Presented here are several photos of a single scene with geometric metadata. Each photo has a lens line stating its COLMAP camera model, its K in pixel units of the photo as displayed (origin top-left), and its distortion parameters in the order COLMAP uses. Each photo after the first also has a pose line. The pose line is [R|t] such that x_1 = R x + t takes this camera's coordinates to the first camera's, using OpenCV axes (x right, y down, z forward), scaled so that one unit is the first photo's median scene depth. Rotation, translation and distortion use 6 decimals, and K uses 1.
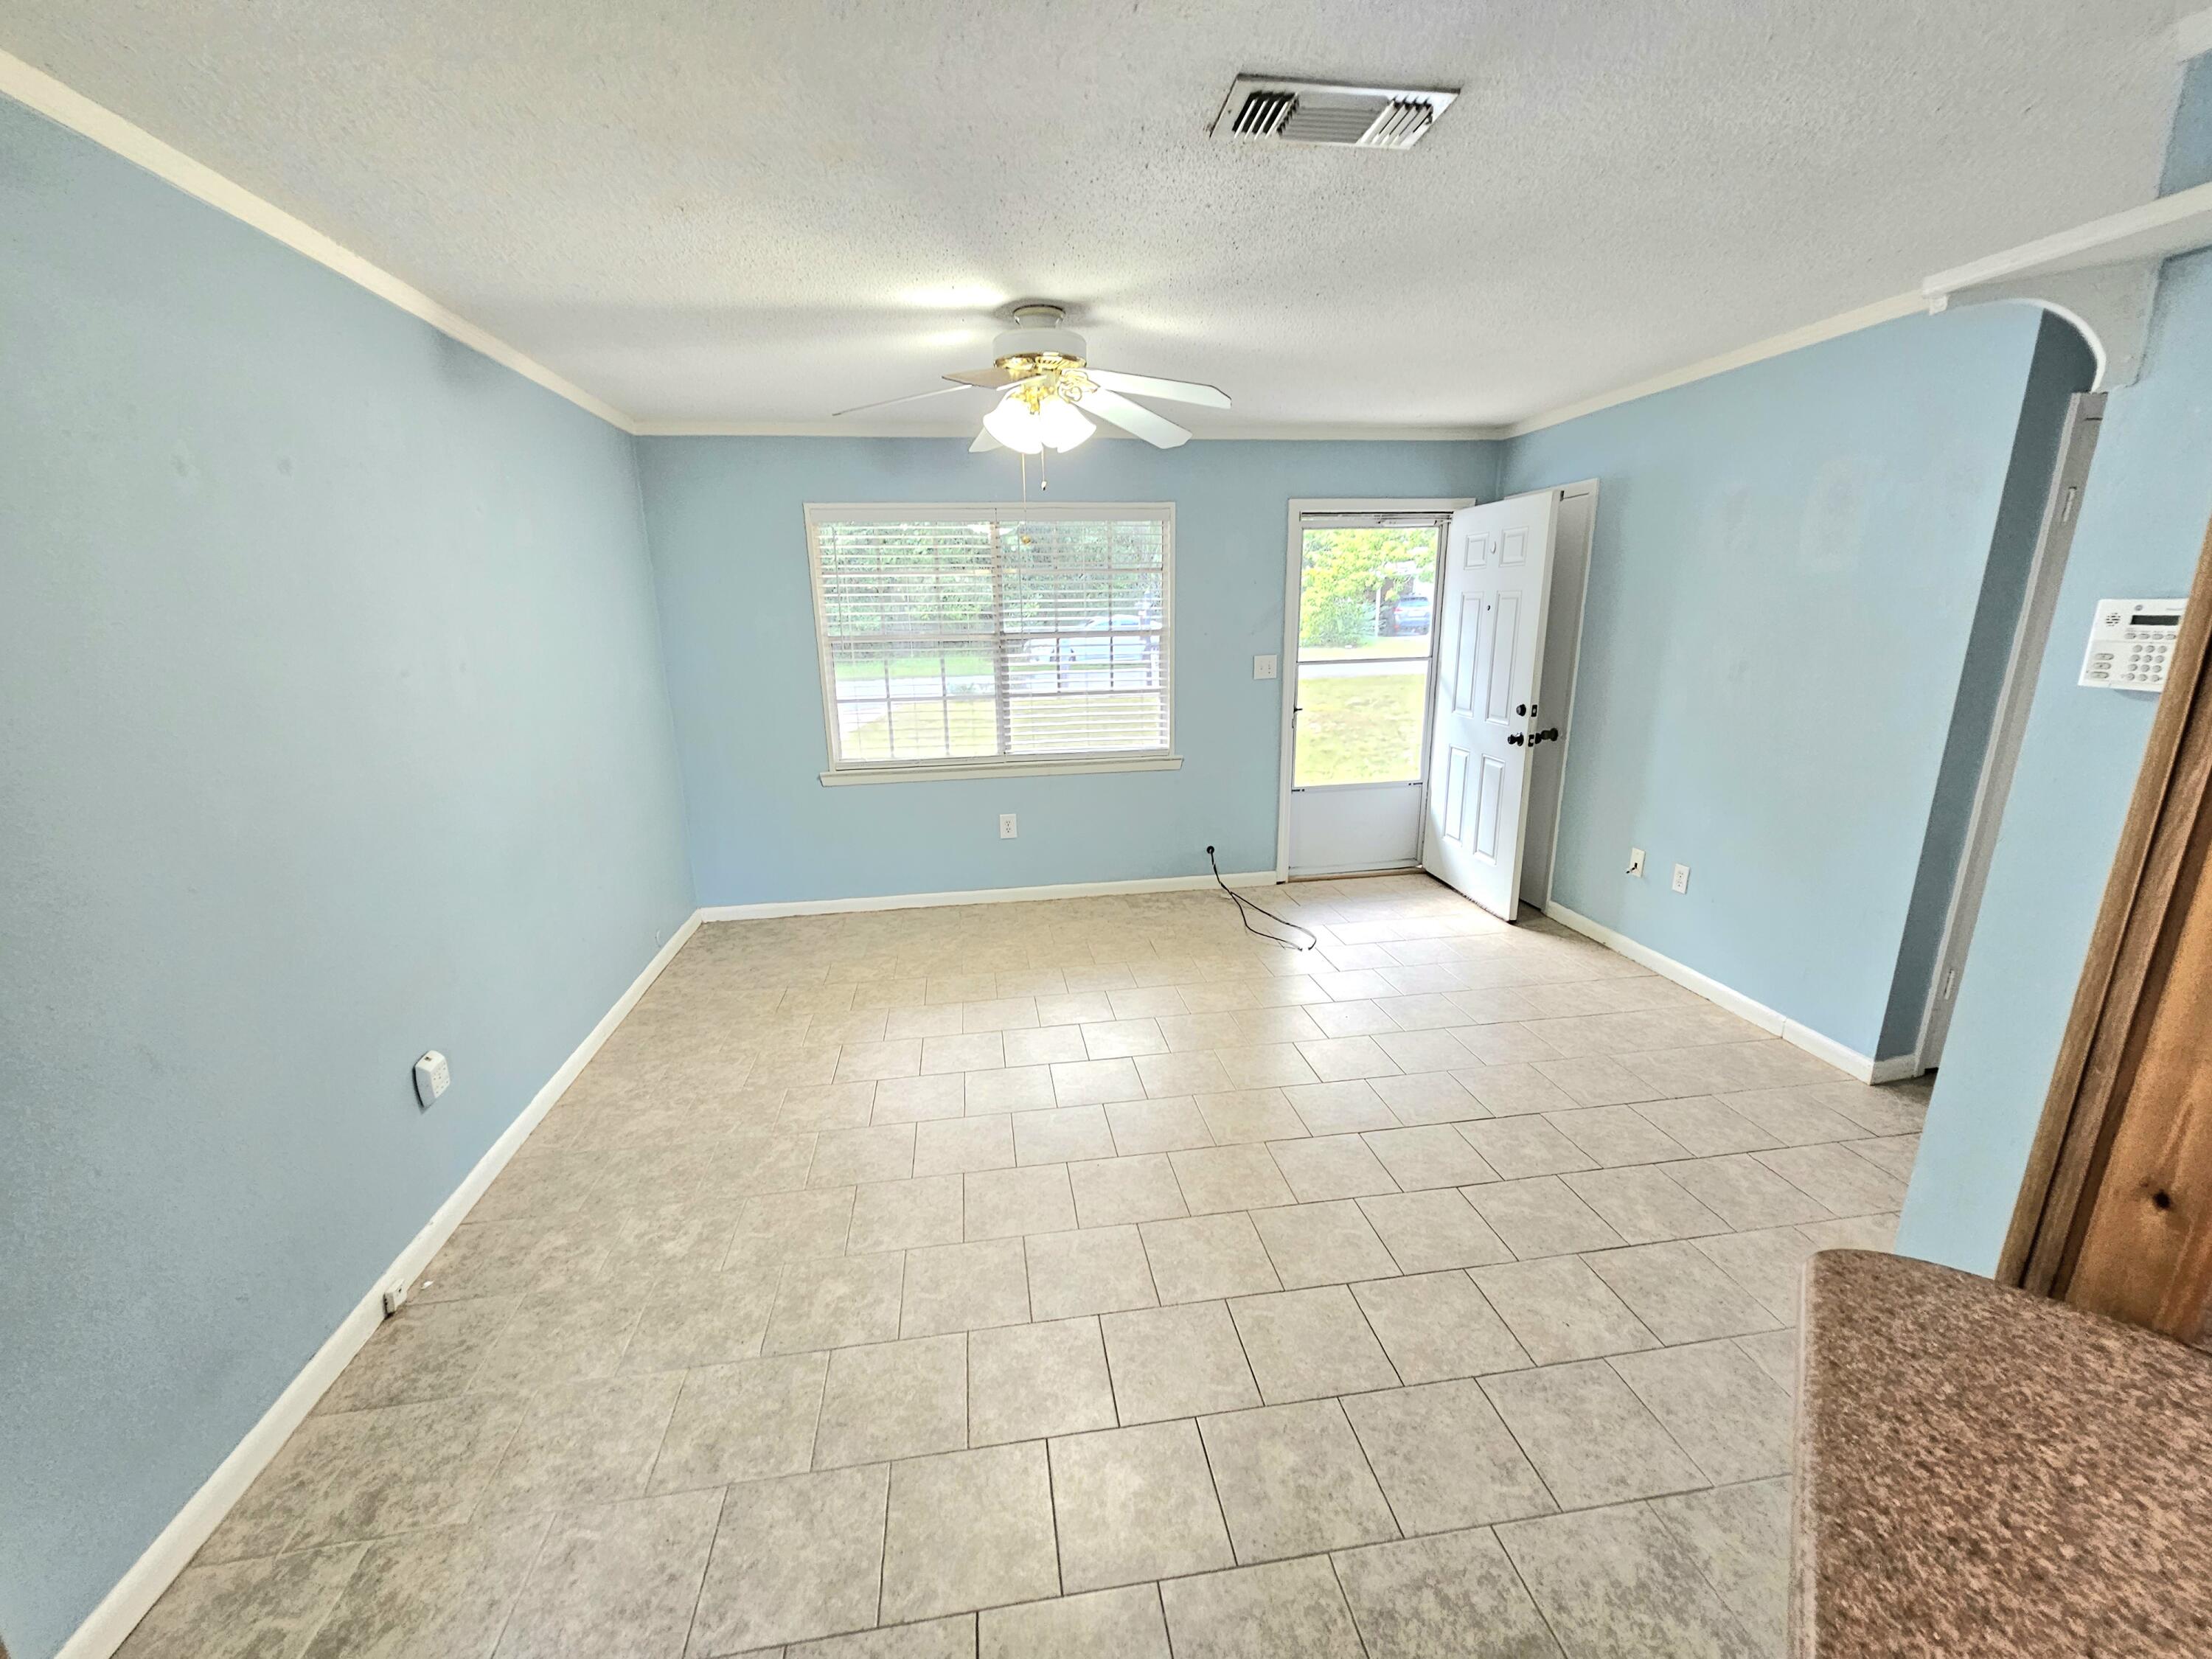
lens RADIAL K [[900.4, 0, 1117.3], [0, 900.4, 854.2], [0, 0, 1]] dist [0.002470, -0.002071]
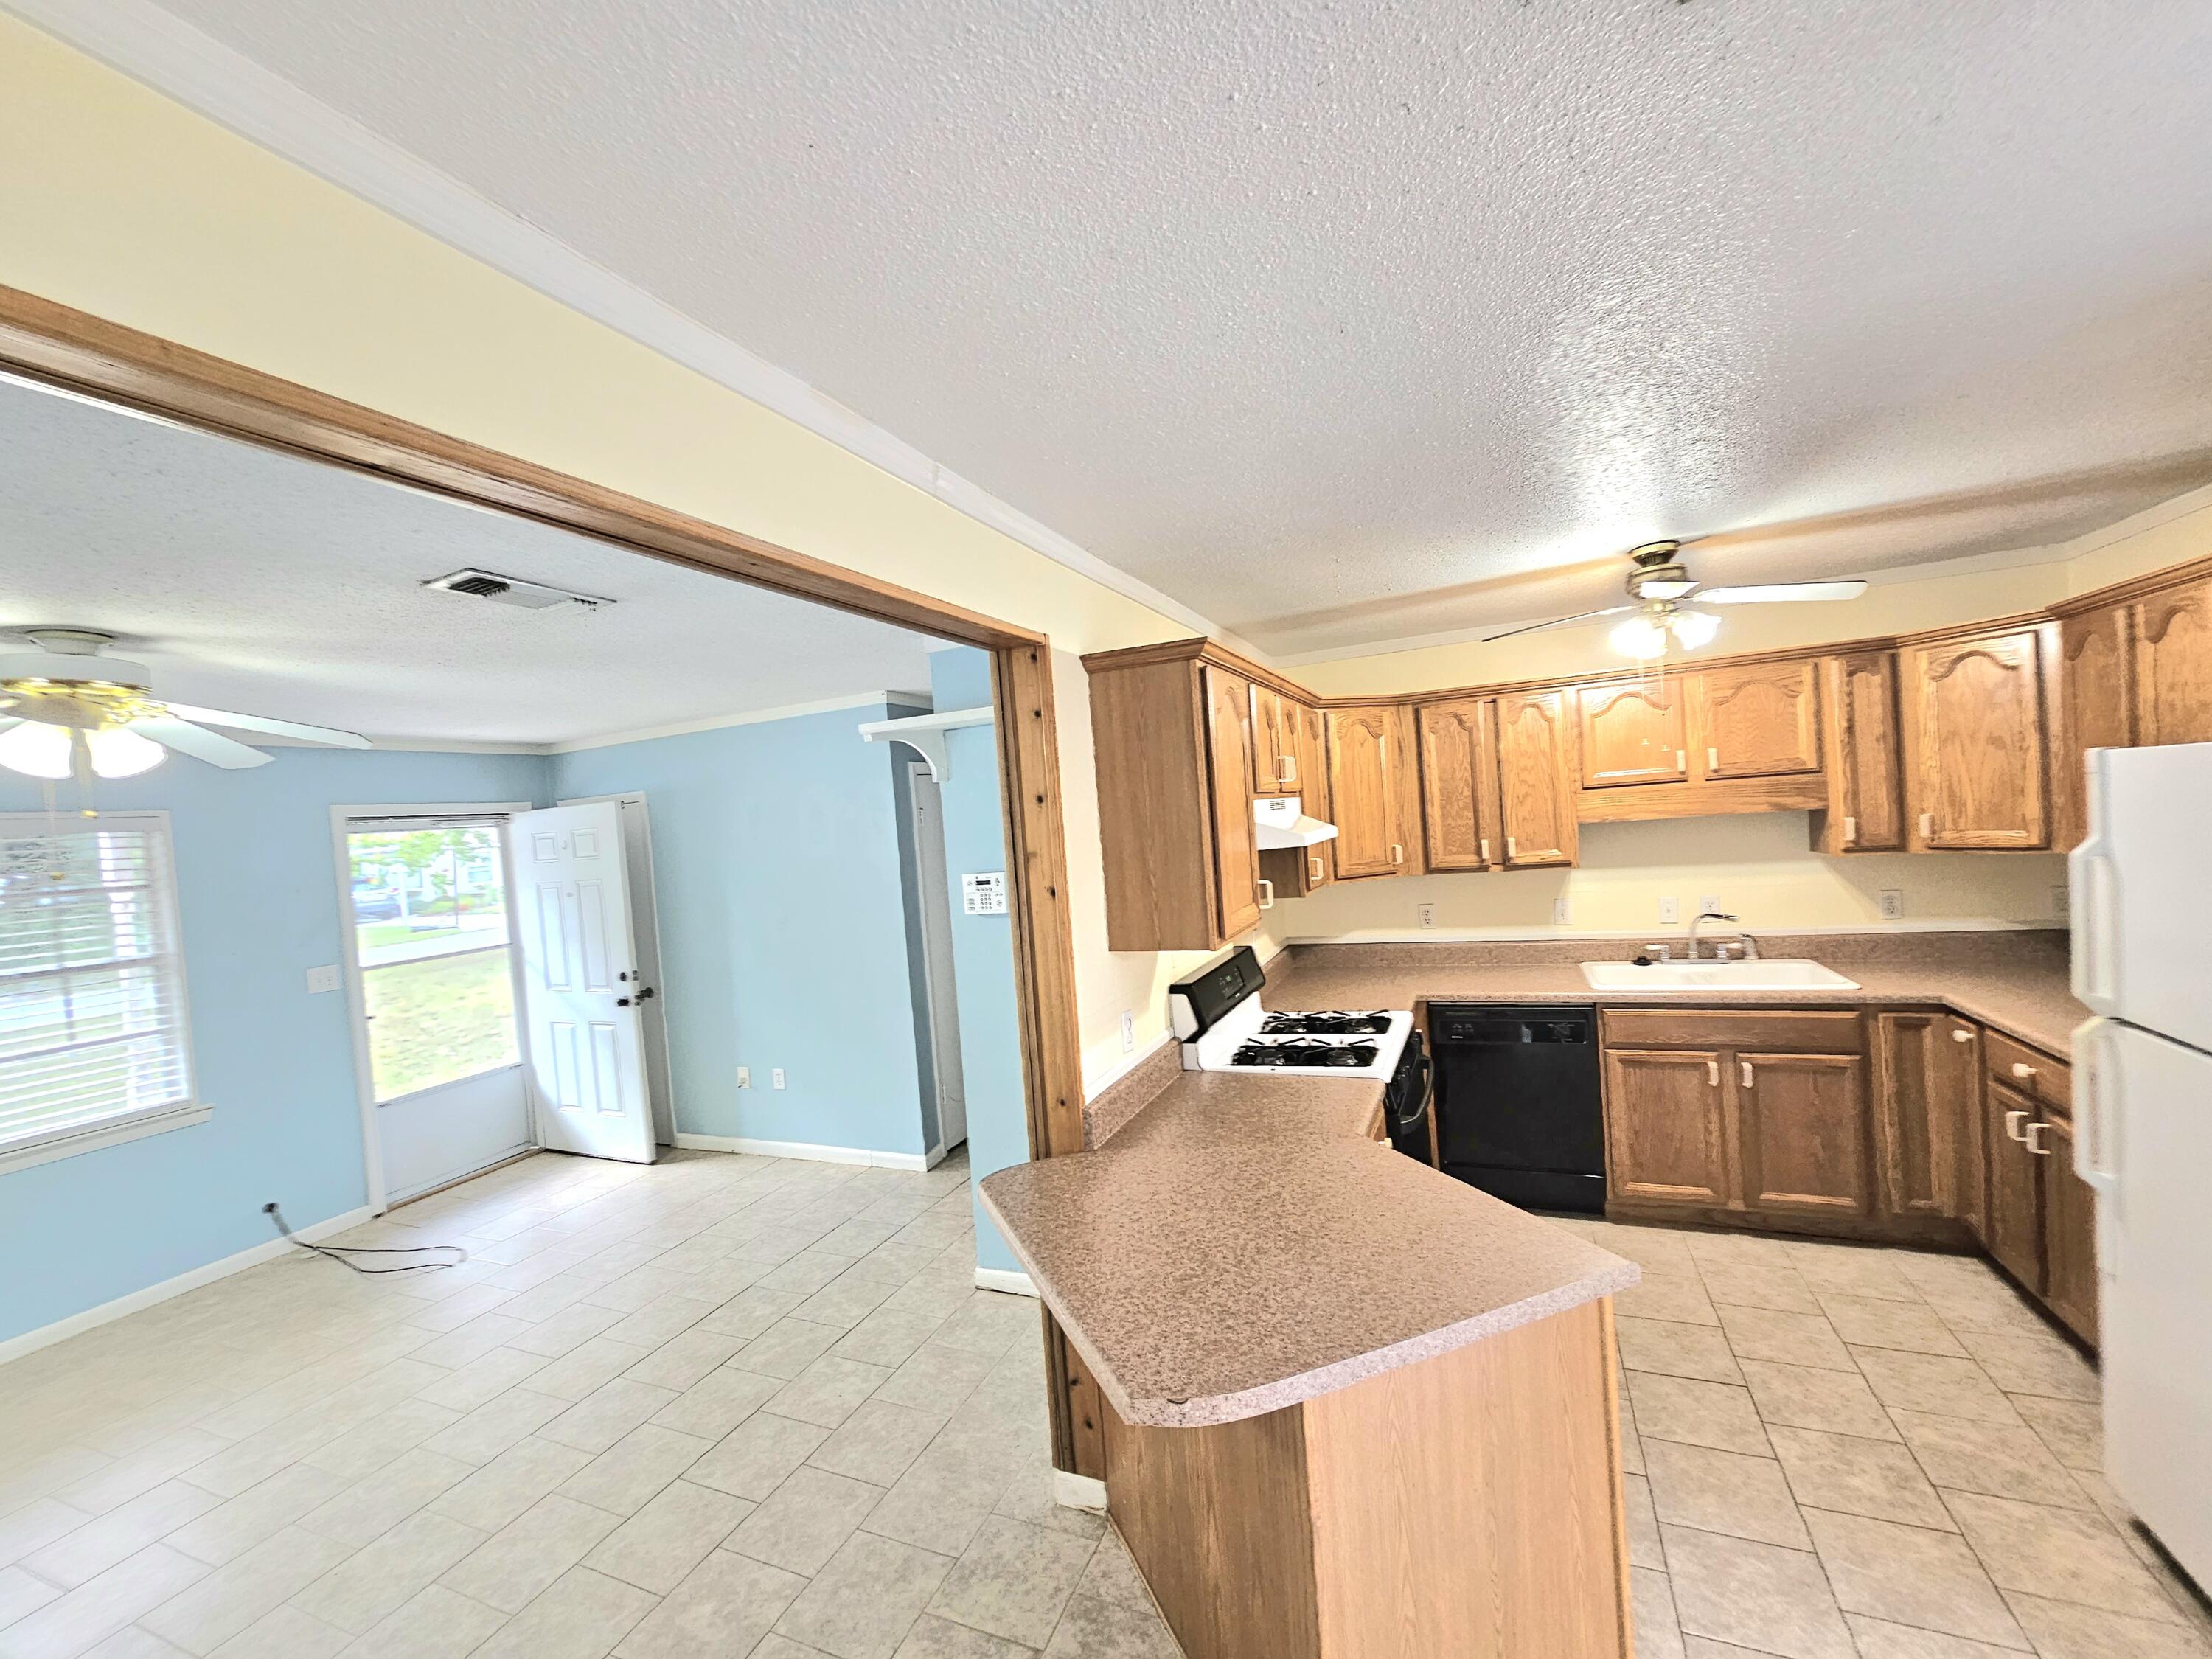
lens RADIAL K [[900.4, 0, 1096.1], [0, 900.4, 848.1], [0, 0, 1]] dist [0.002470, -0.002071]
pose [[0.529190, -0.049276, 0.847072, -0.207784], [0.290580, 0.948471, -0.126358, 0.007385], [-0.797196, 0.313009, 0.516240, -0.142440]]
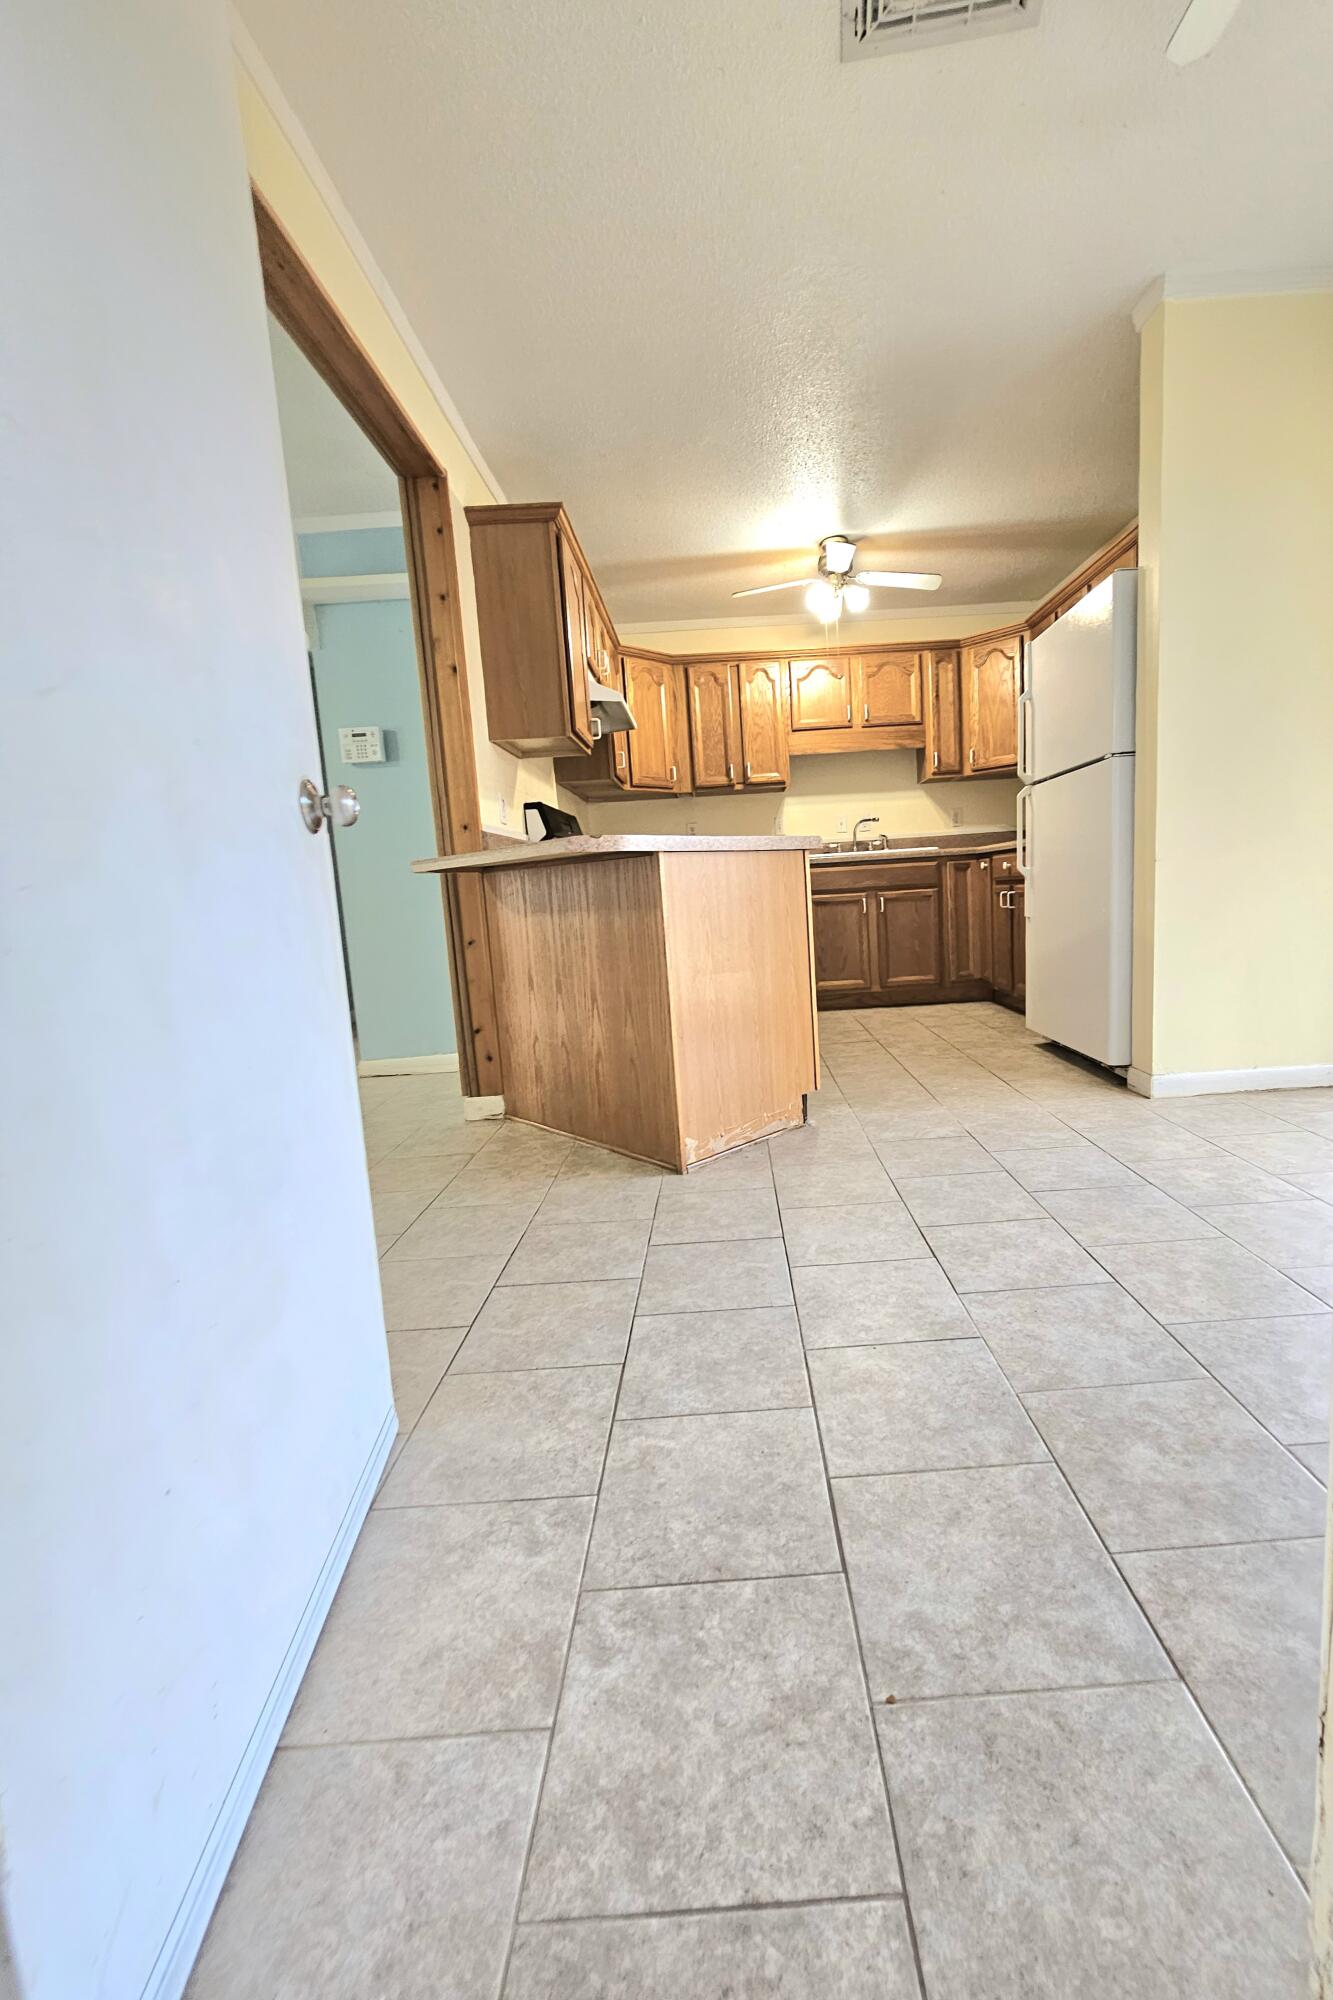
lens RADIAL K [[806.9, 0, 732.7], [0, 806.9, 995.9], [0, 0, 1]] dist [-0.008723, 0.000444]
pose [[0.132356, -0.126331, 0.983119, -0.422428], [0.320387, 0.944055, 0.078178, 0.234366], [-0.937994, 0.304631, 0.165427, -0.076515]]
